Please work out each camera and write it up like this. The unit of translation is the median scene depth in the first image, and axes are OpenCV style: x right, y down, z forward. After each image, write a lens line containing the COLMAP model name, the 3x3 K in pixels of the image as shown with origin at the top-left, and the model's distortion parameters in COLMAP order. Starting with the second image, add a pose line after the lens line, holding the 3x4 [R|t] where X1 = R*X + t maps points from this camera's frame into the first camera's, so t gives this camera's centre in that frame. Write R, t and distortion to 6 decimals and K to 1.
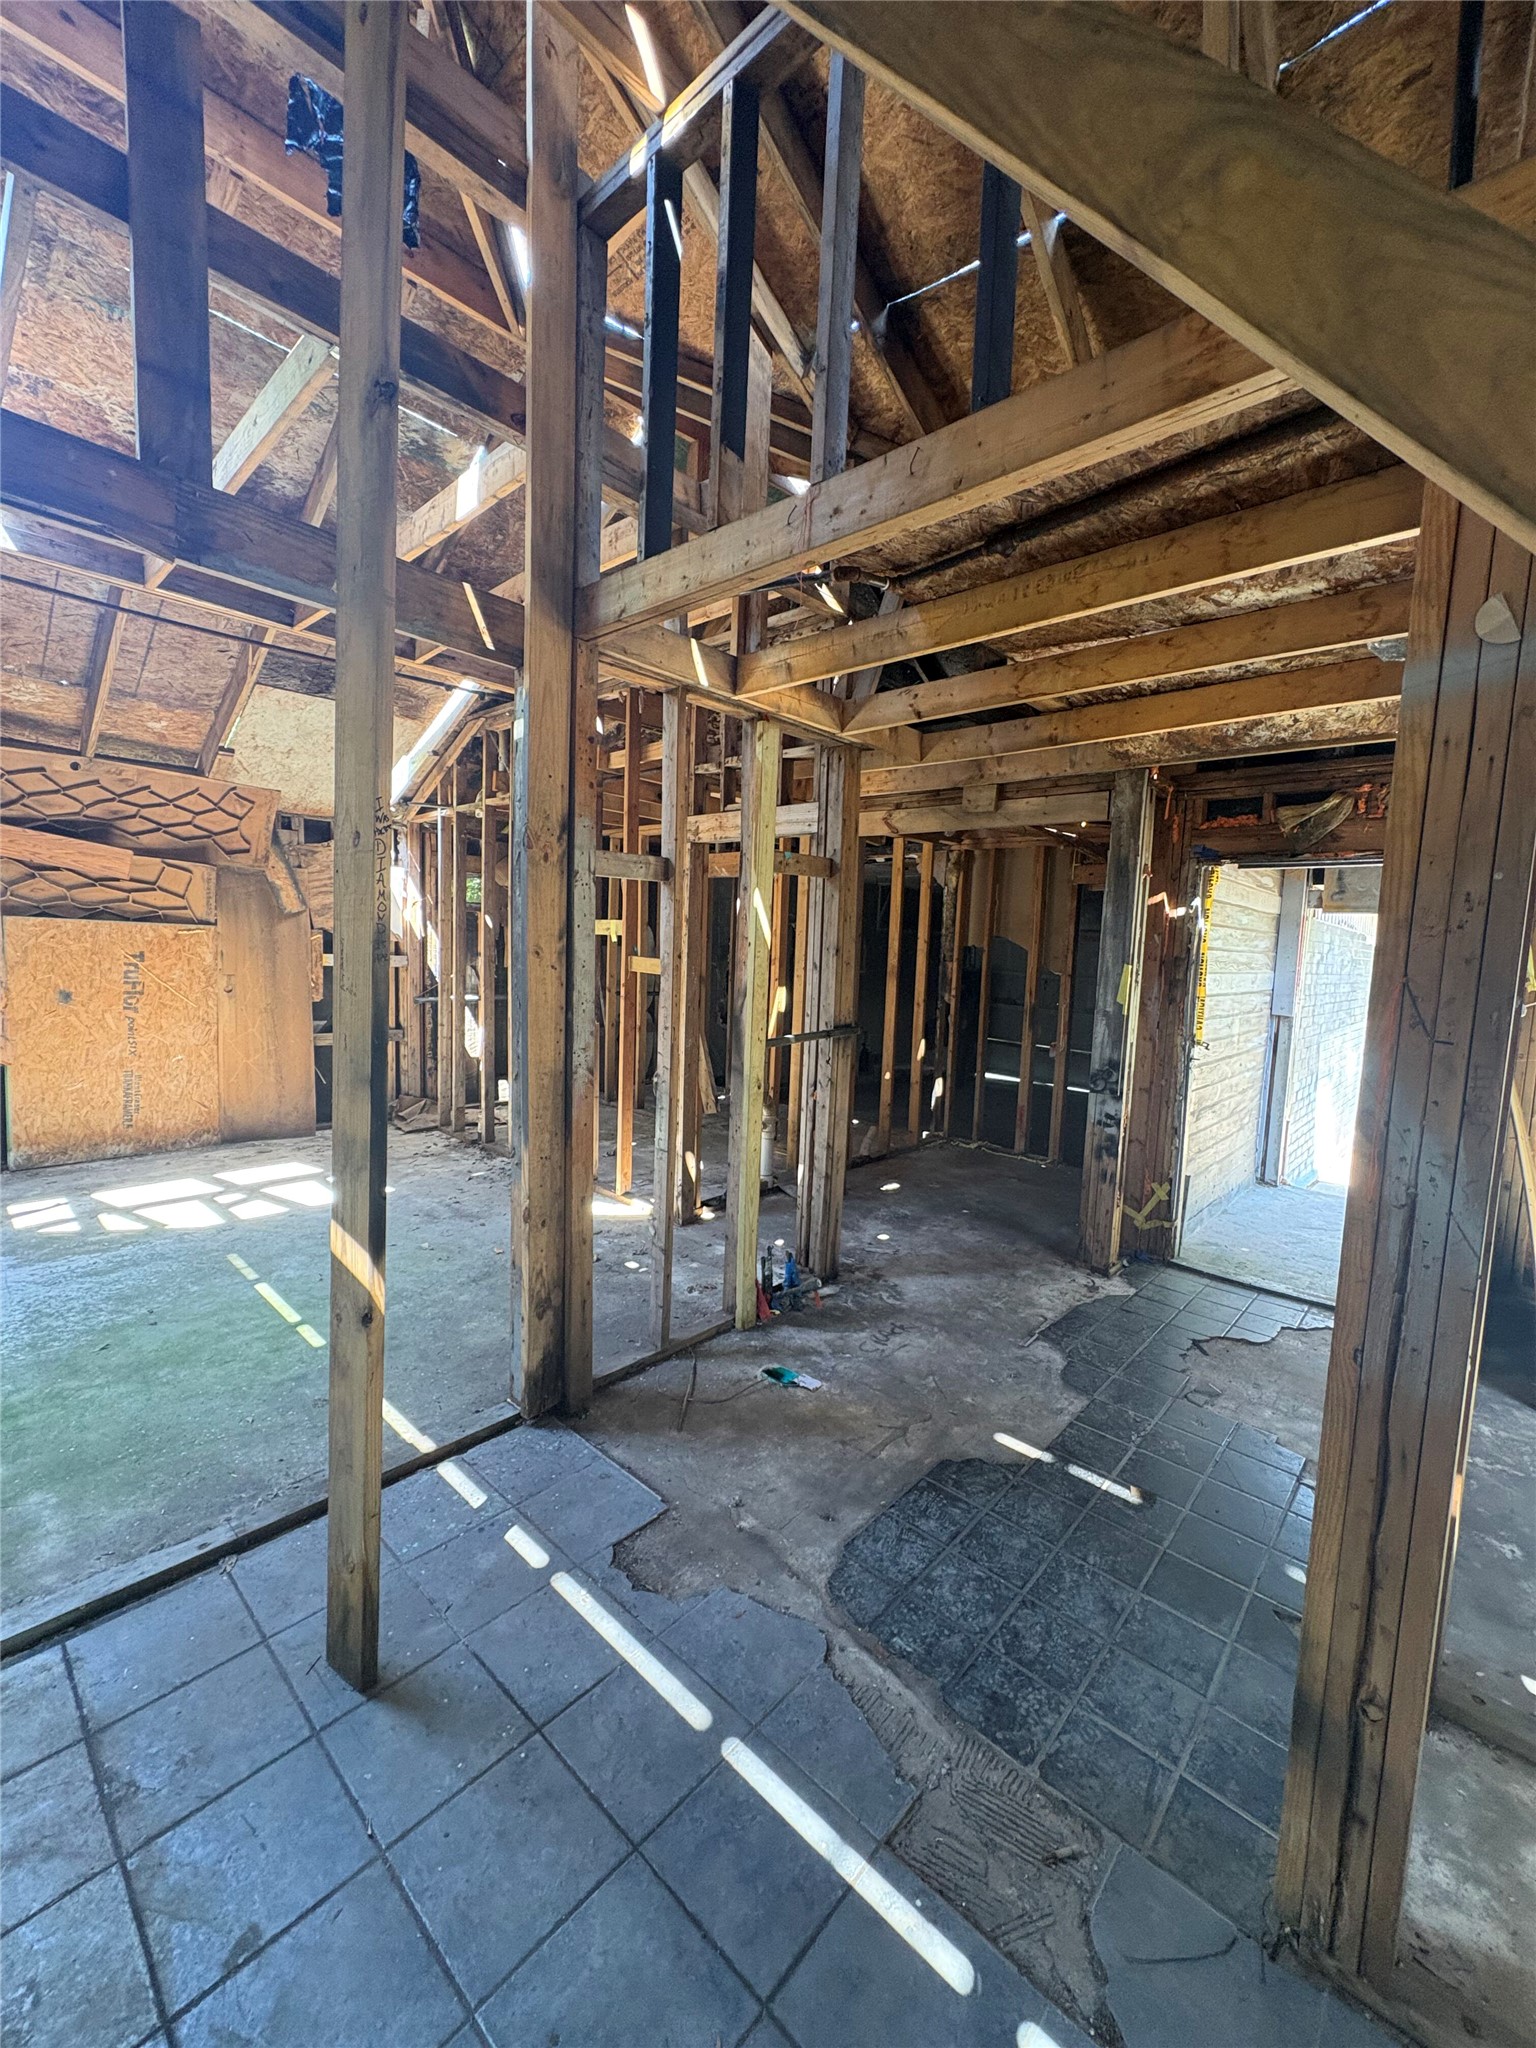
lens RADIAL K [[809.8, 0, 767.6], [0, 809.8, 1023.5], [0, 0, 1]] dist [0.001155, -0.000315]
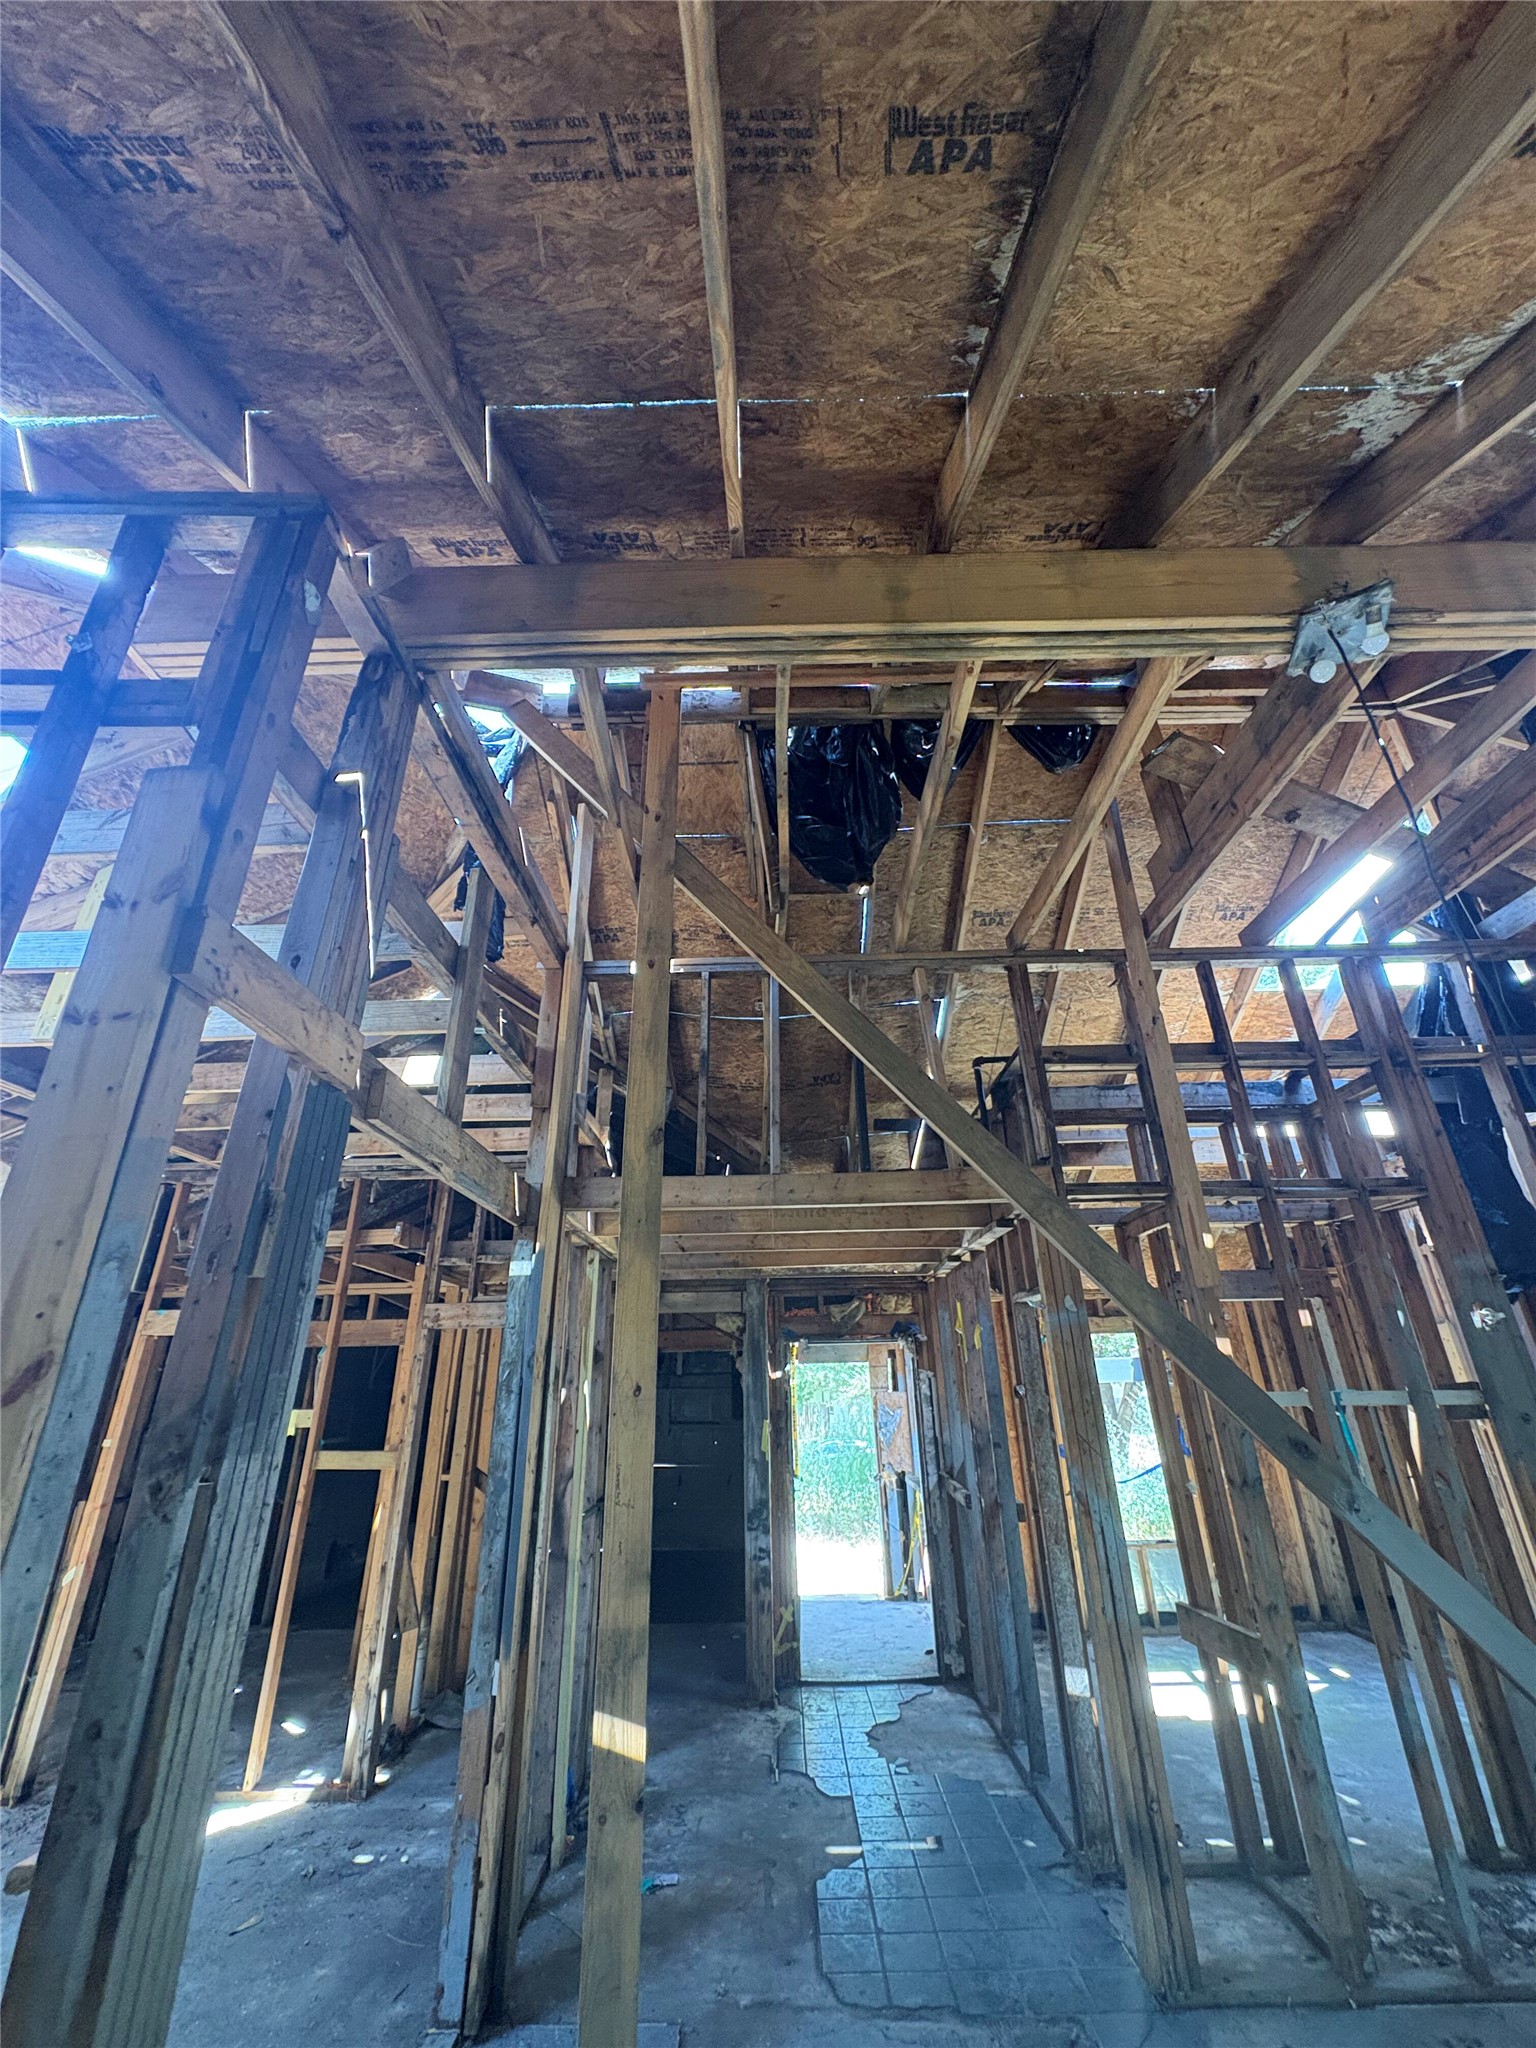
lens RADIAL K [[812.2, 0, 766.4], [0, 812.2, 1023.8], [0, 0, 1]] dist [-0.000706, 0.000288]
pose [[0.746513, 0.220688, 0.627706, -0.524195], [0.113451, 0.887361, -0.446900, -0.046637], [-0.655627, 0.404830, 0.637390, -0.158045]]
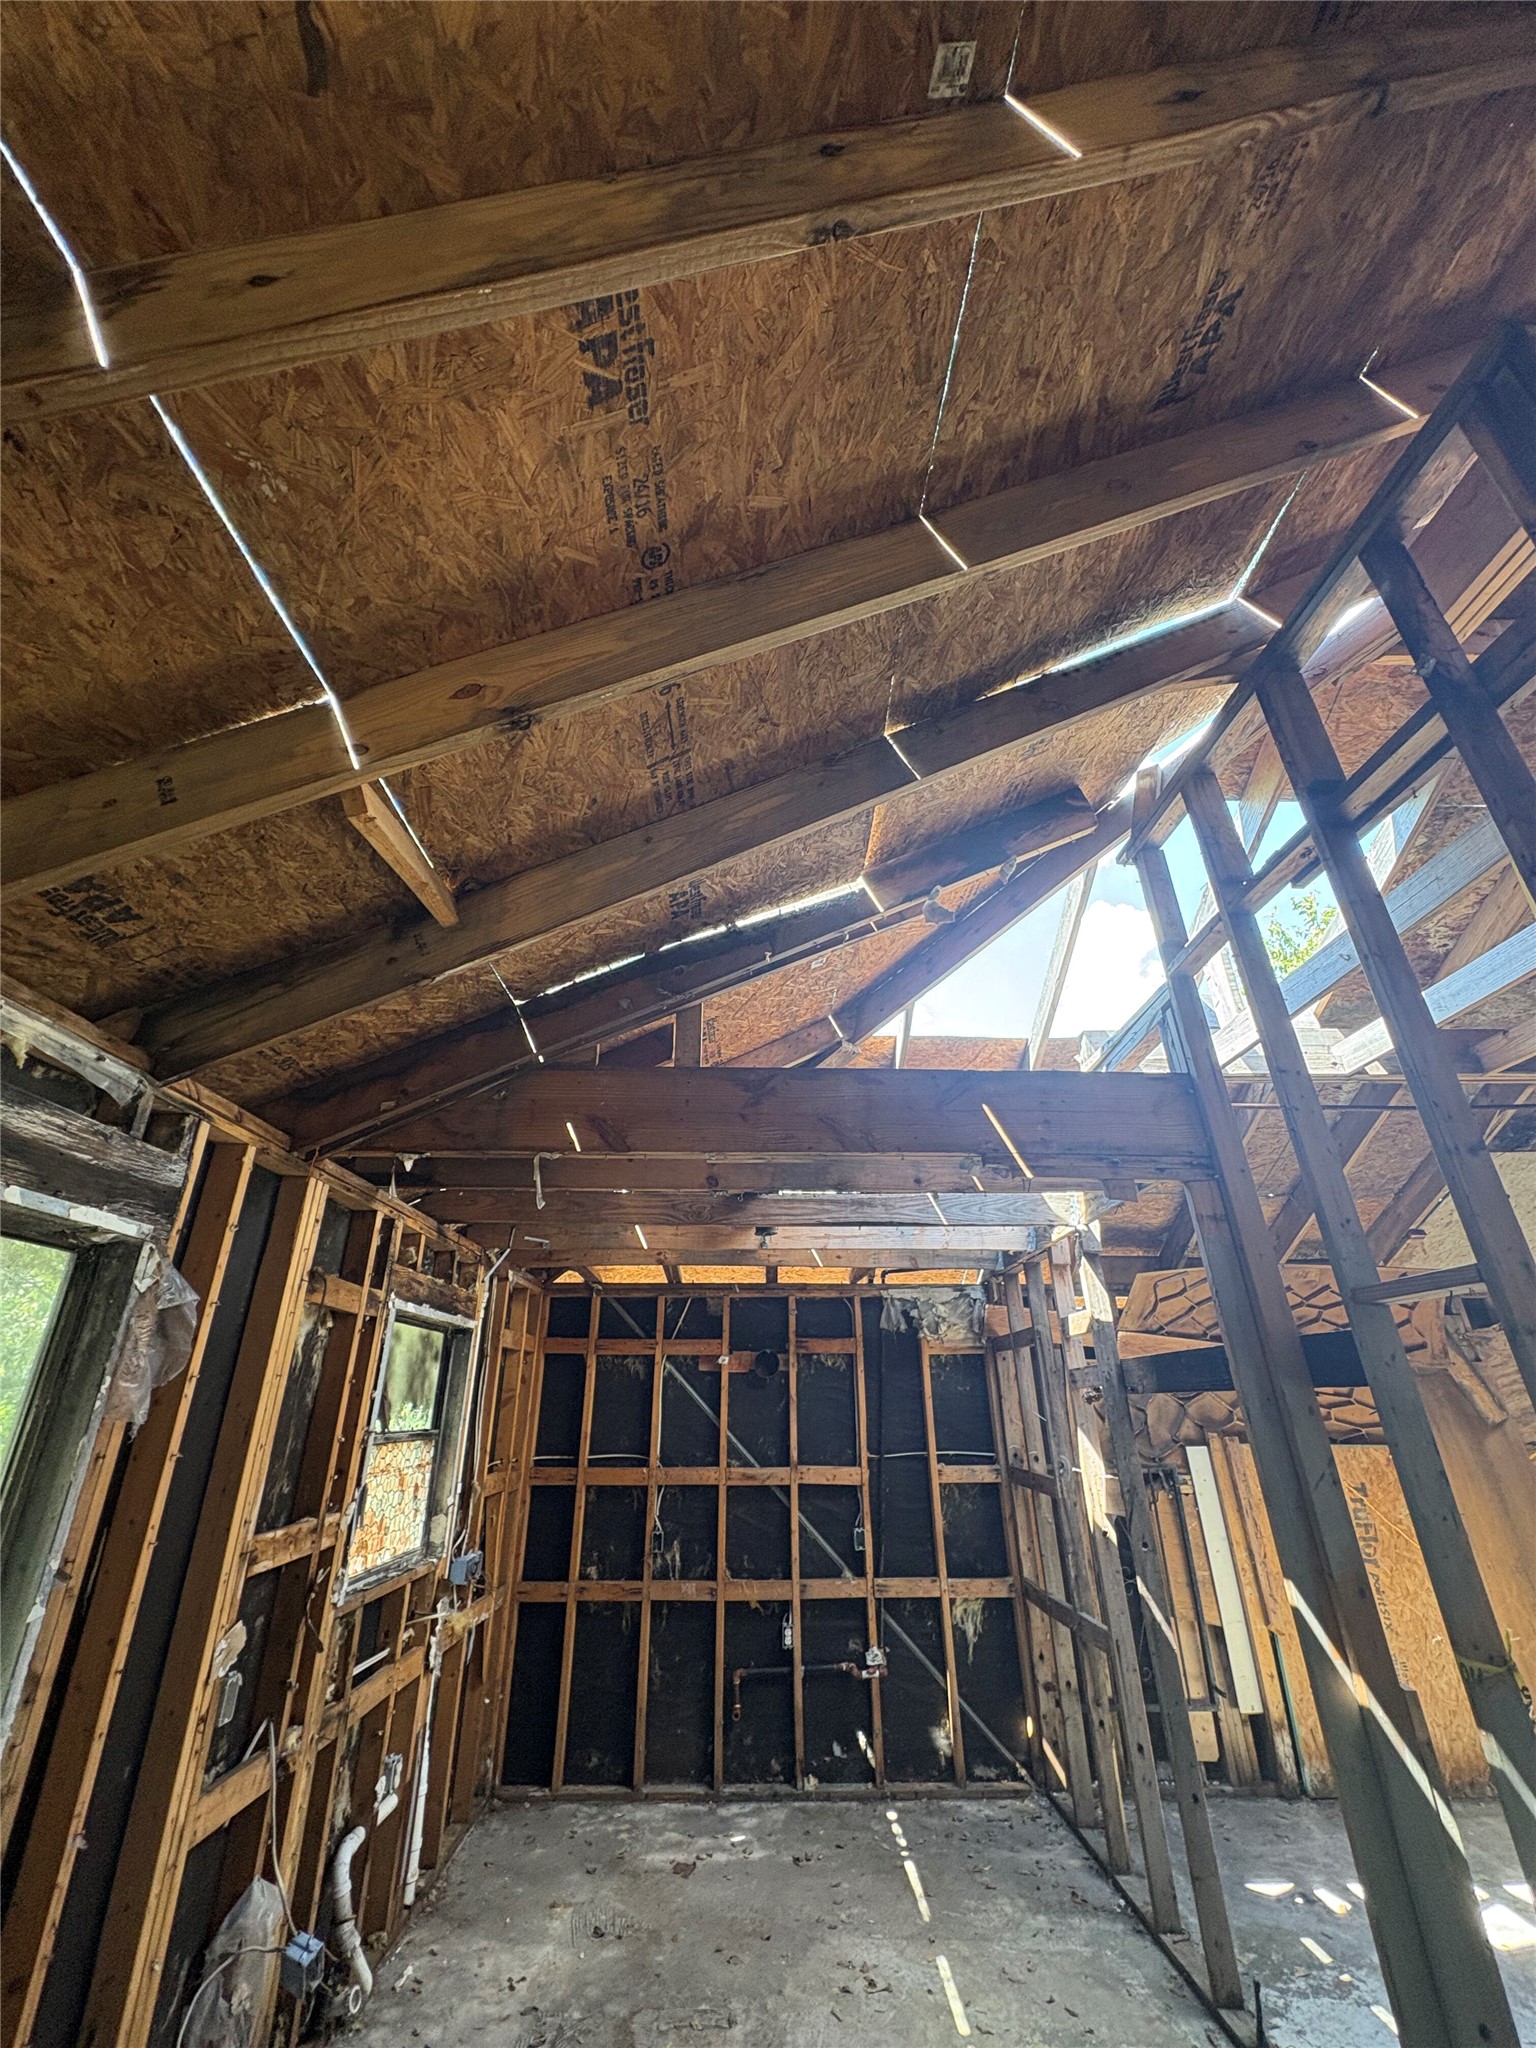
lens RADIAL K [[809.8, 0, 767.6], [0, 809.8, 1023.5], [0, 0, 1]] dist [0.001155, -0.000315]
pose [[0.687045, -0.348874, -0.637382, -0.595274], [-0.041019, 0.857173, -0.513392, -0.048016], [0.725456, 0.378869, 0.574606, -0.168712]]
